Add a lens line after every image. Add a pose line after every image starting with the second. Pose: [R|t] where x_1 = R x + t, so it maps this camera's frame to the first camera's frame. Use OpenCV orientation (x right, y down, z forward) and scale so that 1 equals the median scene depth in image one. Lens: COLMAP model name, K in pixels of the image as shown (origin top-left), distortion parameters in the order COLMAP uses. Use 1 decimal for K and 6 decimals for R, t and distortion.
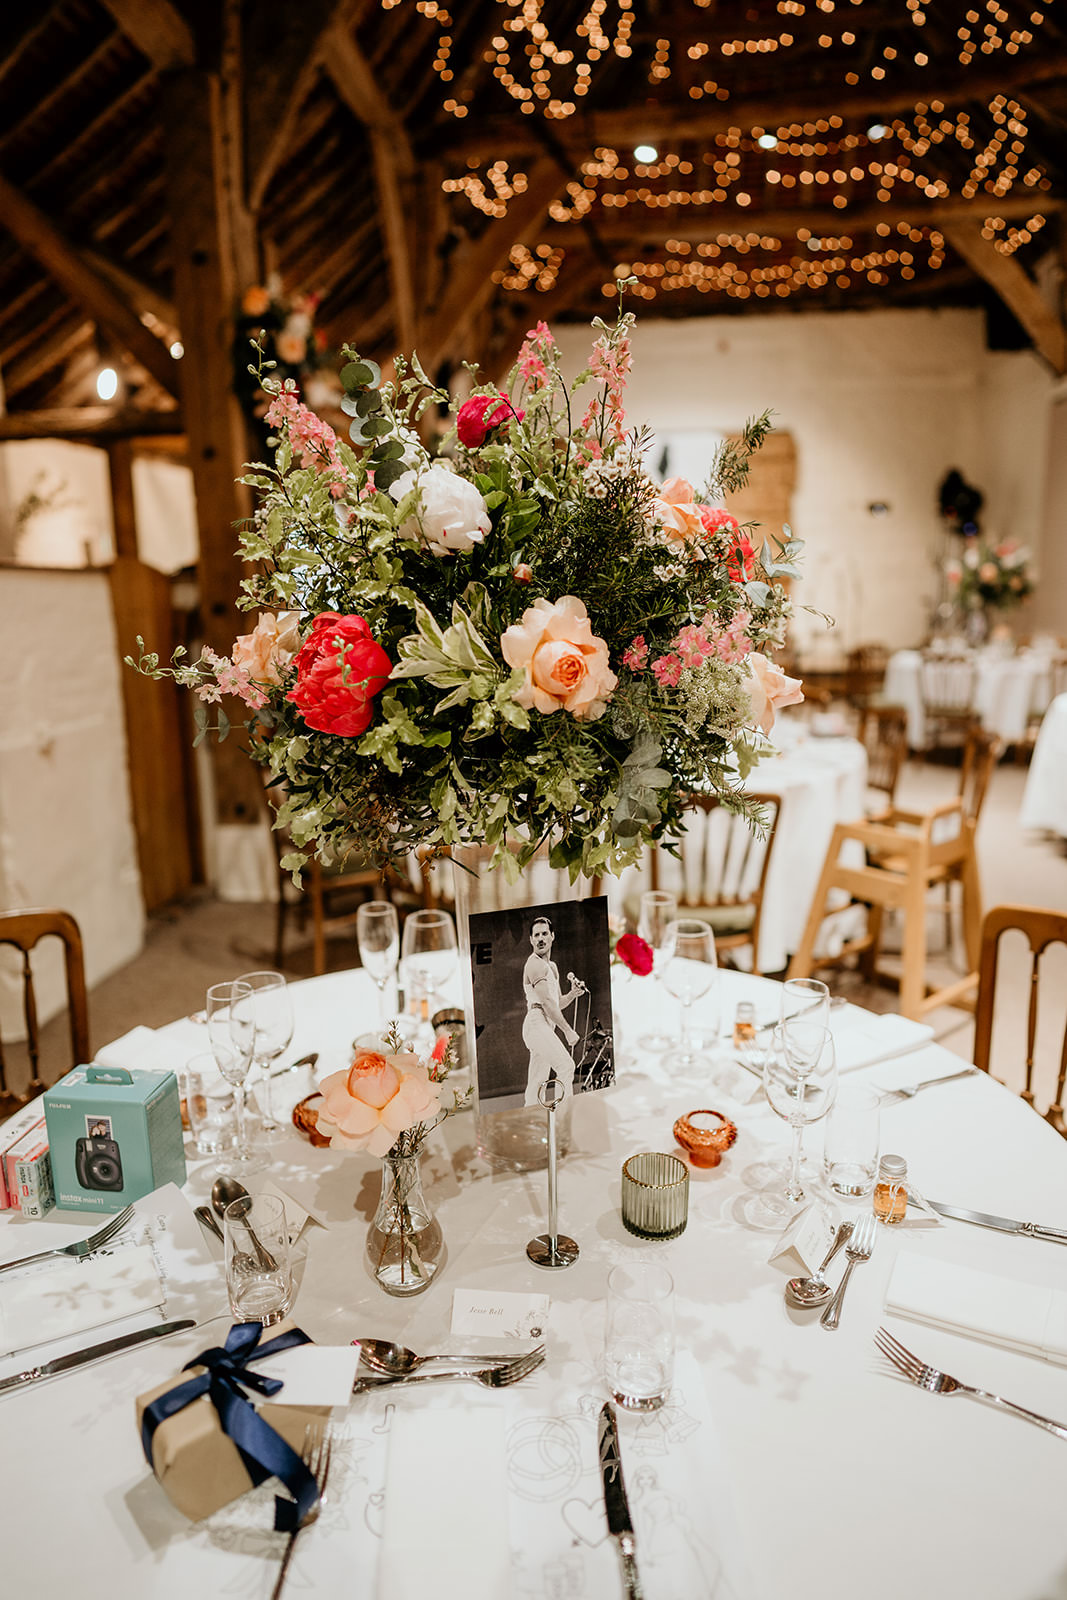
lens RADIAL K [[1067.8, 0, 533.5], [0, 1067.8, 800.0], [0, 0, 1]] dist [-0.030739, 0.045090]
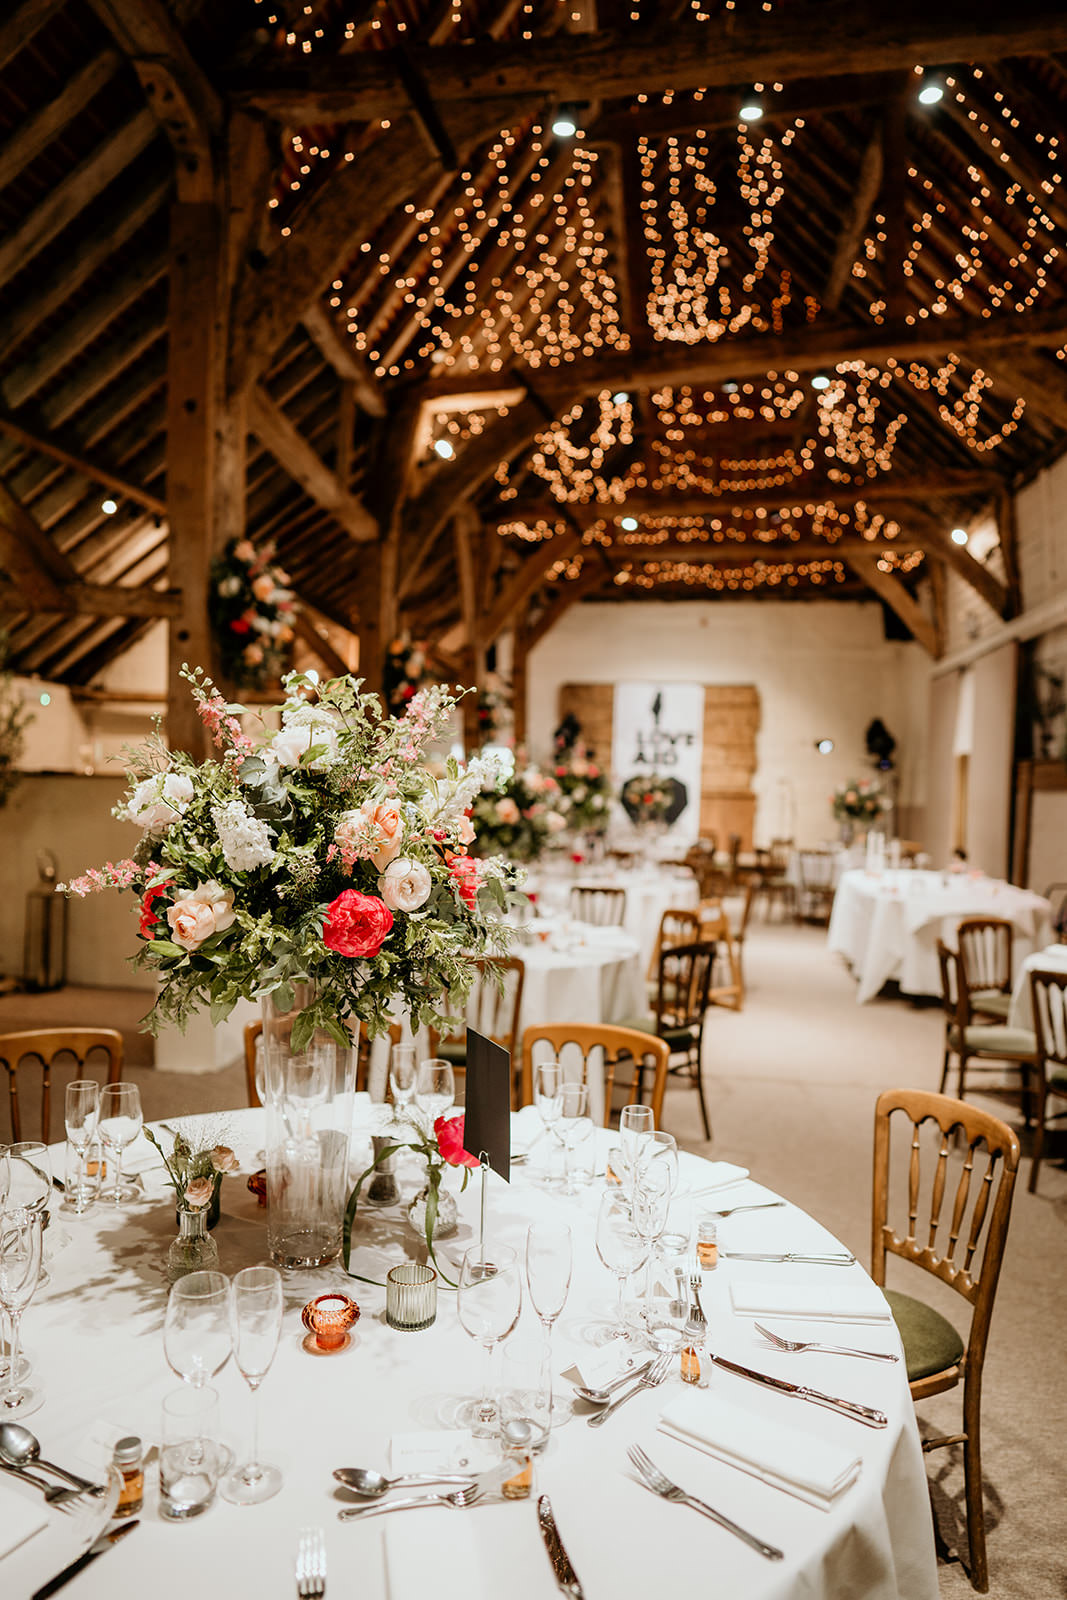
lens RADIAL K [[1067.8, 0, 533.5], [0, 1067.8, 800.0], [0, 0, 1]] dist [-0.030739, 0.045090]
pose [[0.998572, 0.039393, -0.036076, 0.029314], [-0.045498, 0.981097, -0.188091, 0.067265], [0.027985, 0.189464, 0.981489, -0.355449]]
